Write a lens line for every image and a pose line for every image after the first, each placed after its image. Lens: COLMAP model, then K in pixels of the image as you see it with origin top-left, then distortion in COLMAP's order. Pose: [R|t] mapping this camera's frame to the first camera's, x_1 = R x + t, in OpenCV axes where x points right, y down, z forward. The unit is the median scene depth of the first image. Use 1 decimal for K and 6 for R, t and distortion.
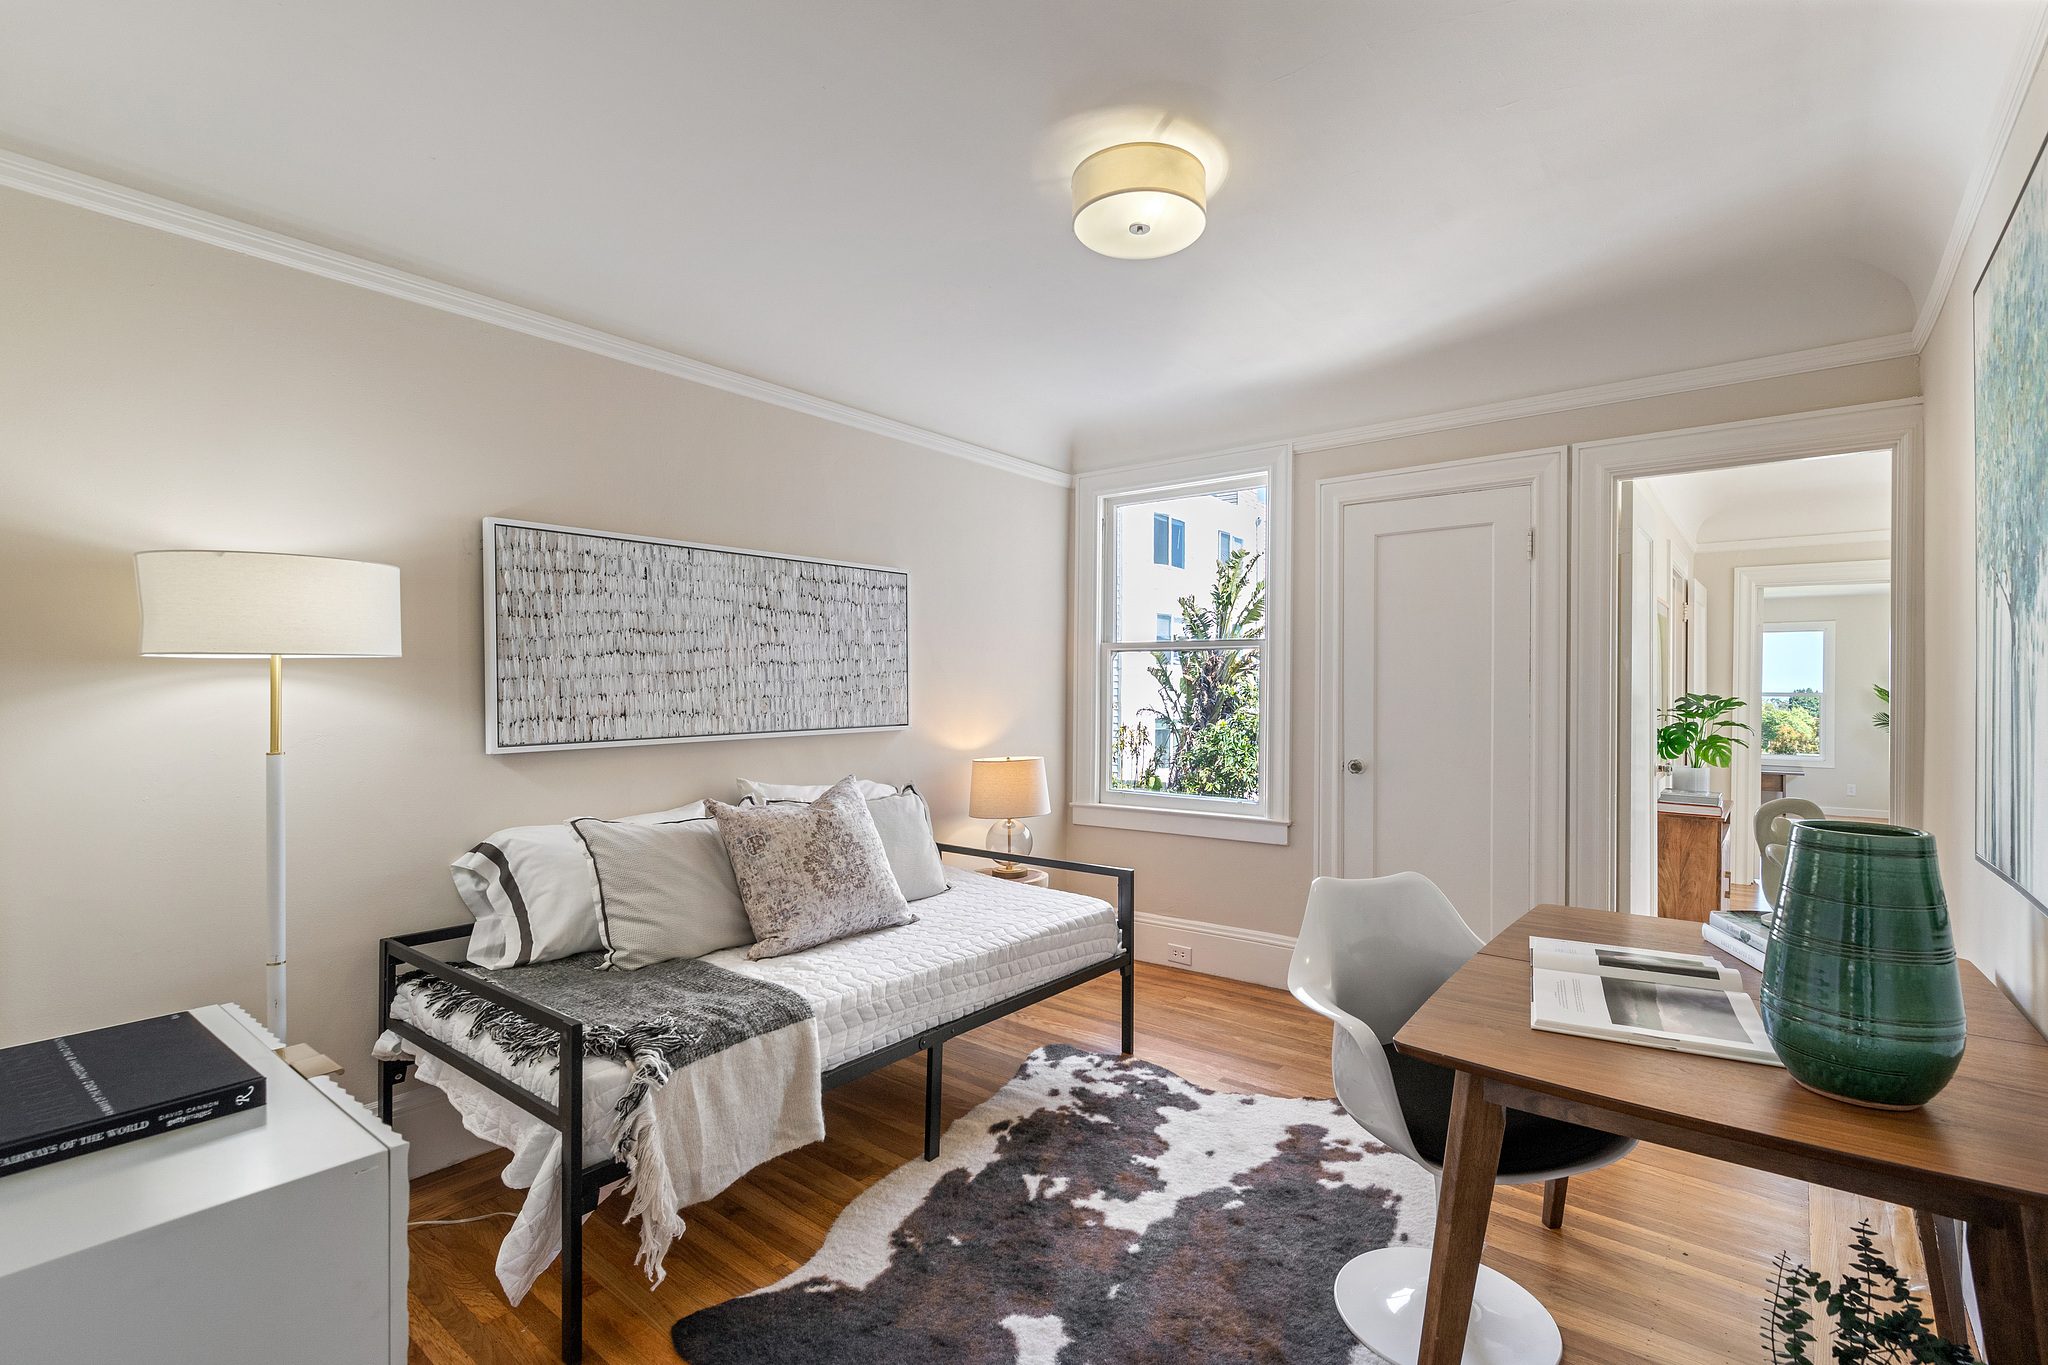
lens RADIAL K [[921.7, 0, 1024.0], [0, 921.7, 682.5], [0, 0, 1]] dist [0.000114, -0.000097]
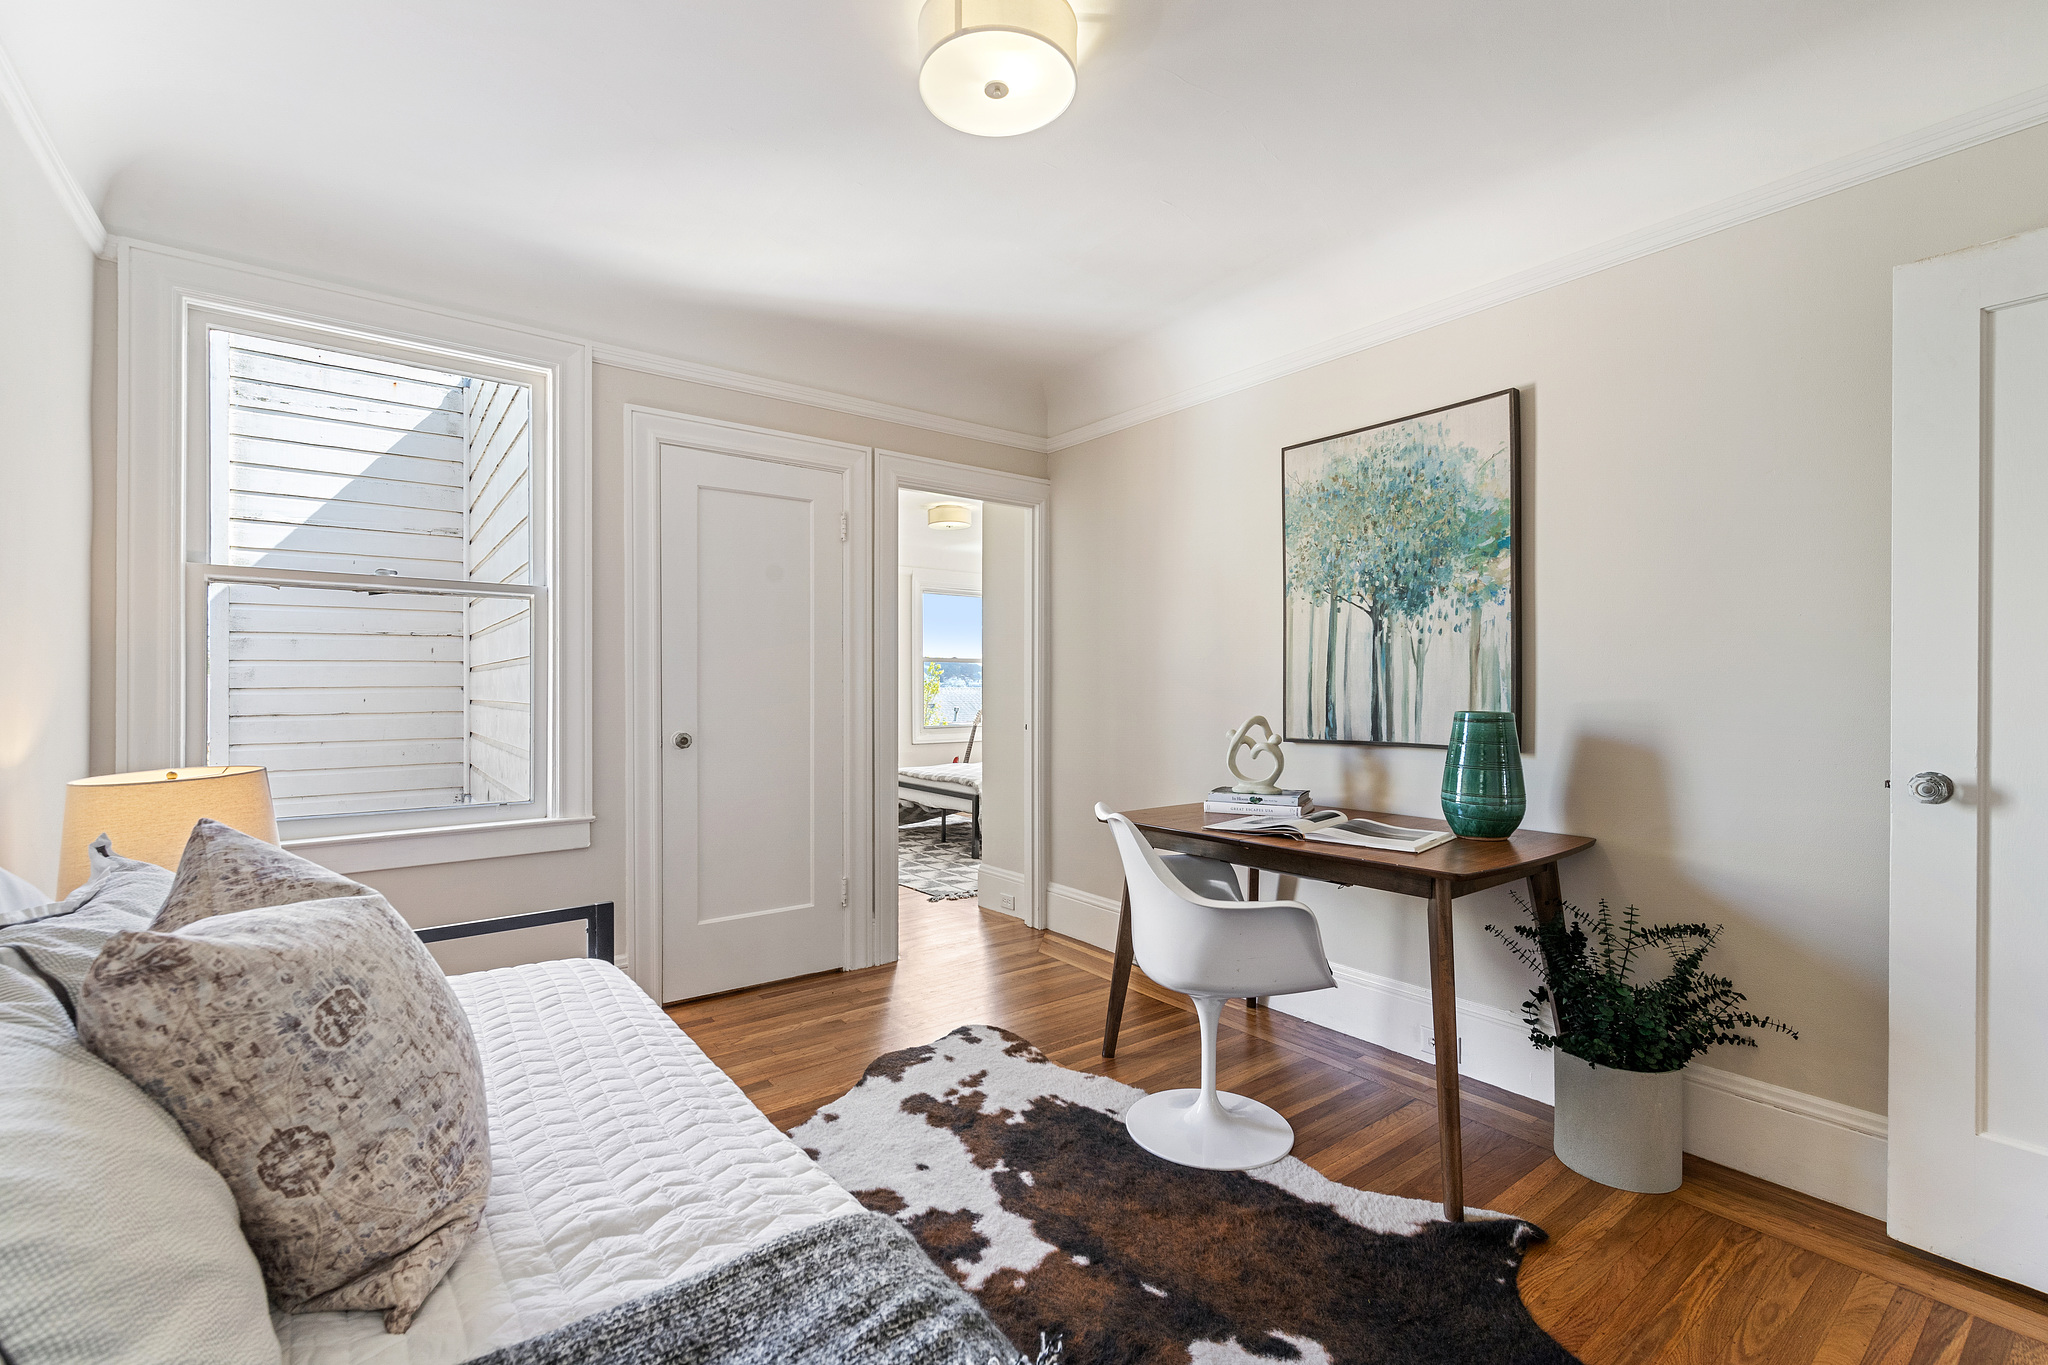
lens RADIAL K [[900.6, 0, 1029.8], [0, 900.6, 677.9], [0, 0, 1]] dist [0.001004, -0.000202]
pose [[0.232040, 0.004505, 0.972696, -0.612404], [-0.008853, 0.999958, -0.002519, 0.044749], [-0.972666, -0.008027, 0.232070, 0.703198]]
